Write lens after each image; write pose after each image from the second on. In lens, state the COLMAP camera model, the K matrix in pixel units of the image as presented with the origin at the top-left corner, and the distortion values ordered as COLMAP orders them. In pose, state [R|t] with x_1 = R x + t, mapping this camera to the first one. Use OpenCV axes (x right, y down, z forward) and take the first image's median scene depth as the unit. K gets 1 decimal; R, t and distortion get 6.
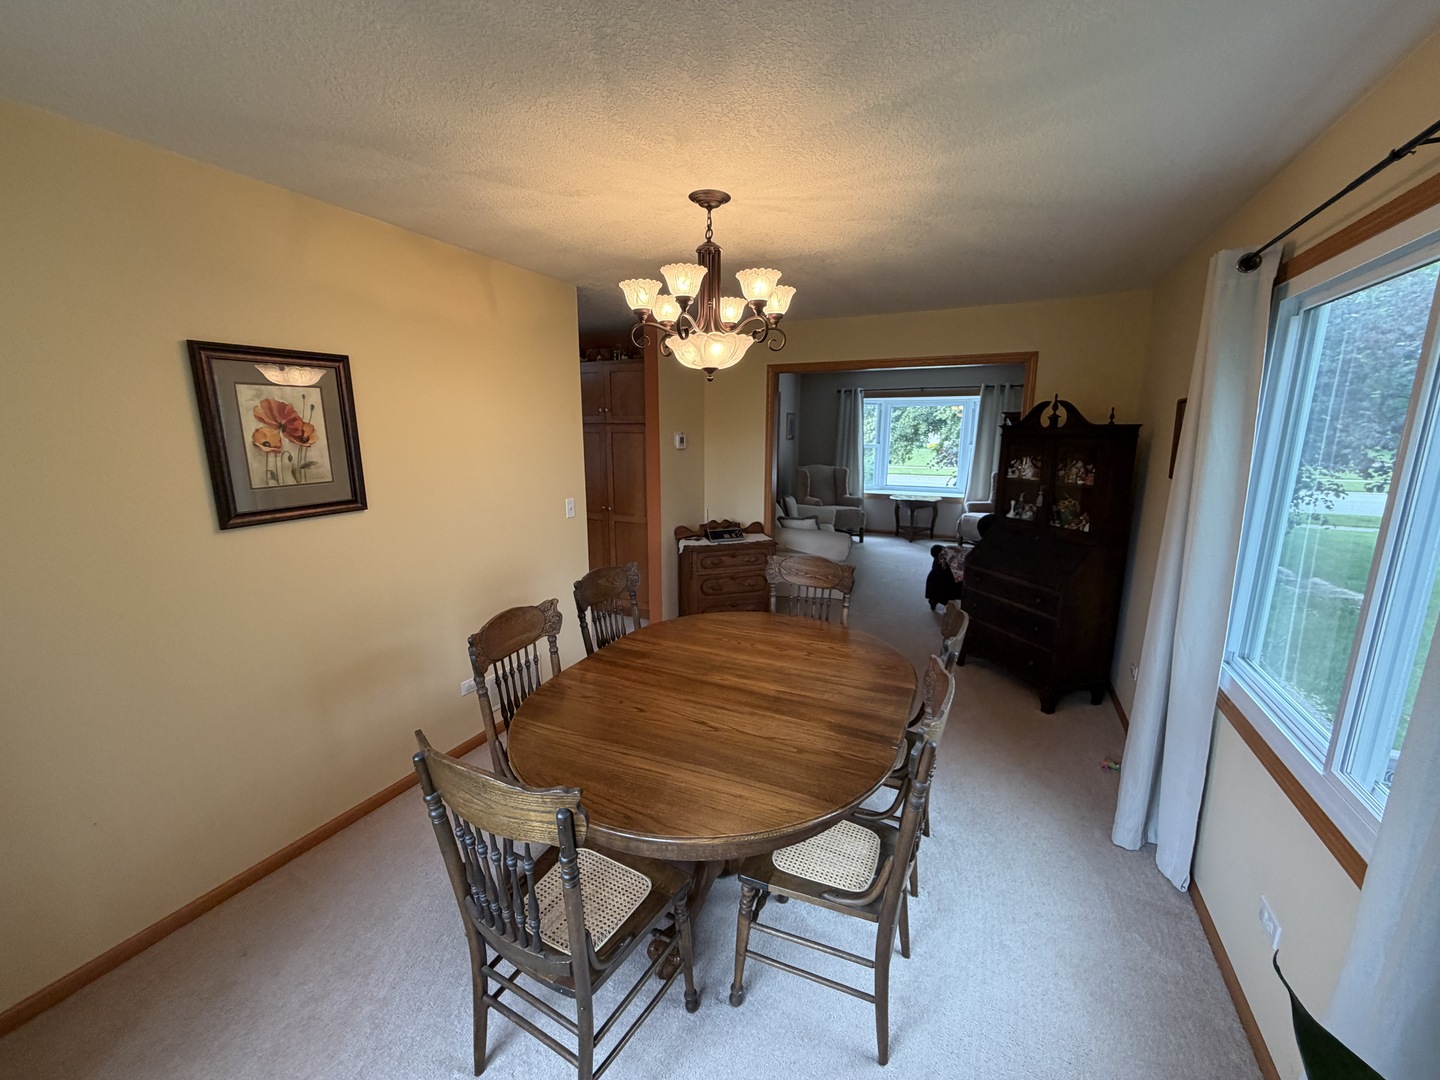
lens RADIAL K [[578.6, 0, 712.3], [0, 578.6, 541.2], [0, 0, 1]] dist [0.000404, -0.000107]
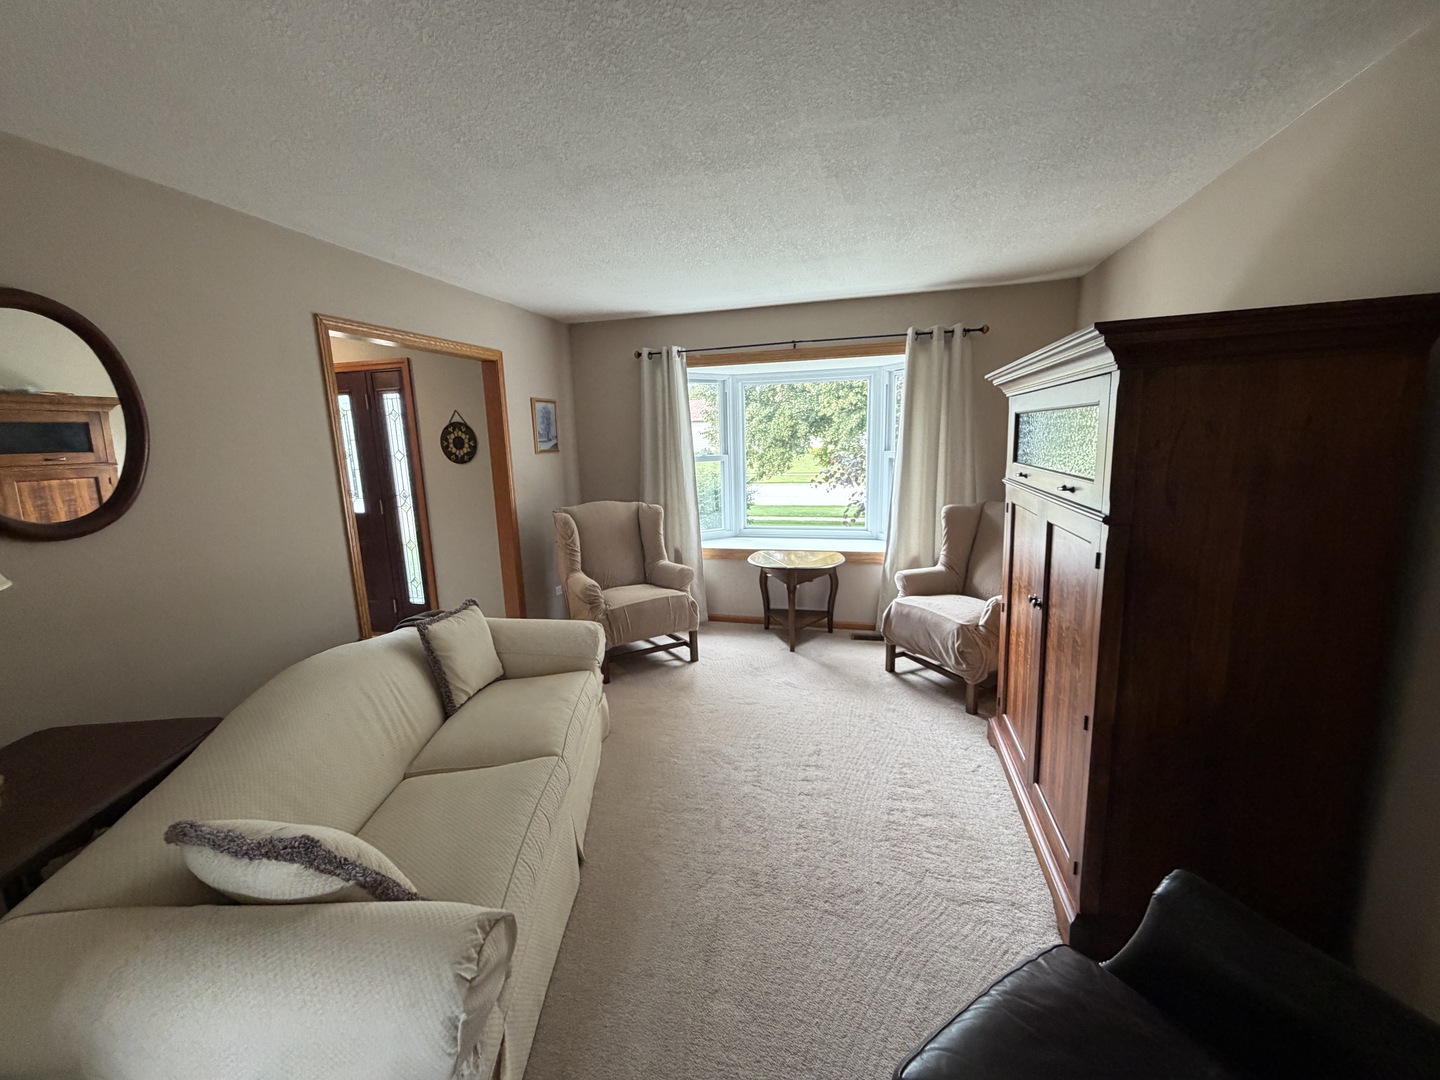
lens RADIAL K [[578.6, 0, 712.3], [0, 578.6, 541.2], [0, 0, 1]] dist [0.000404, -0.000107]
pose [[0.981705, -0.060699, 0.180474, 0.180829], [0.063448, 0.997940, -0.009491, -0.086776], [-0.179526, 0.020768, 0.983534, 0.492428]]
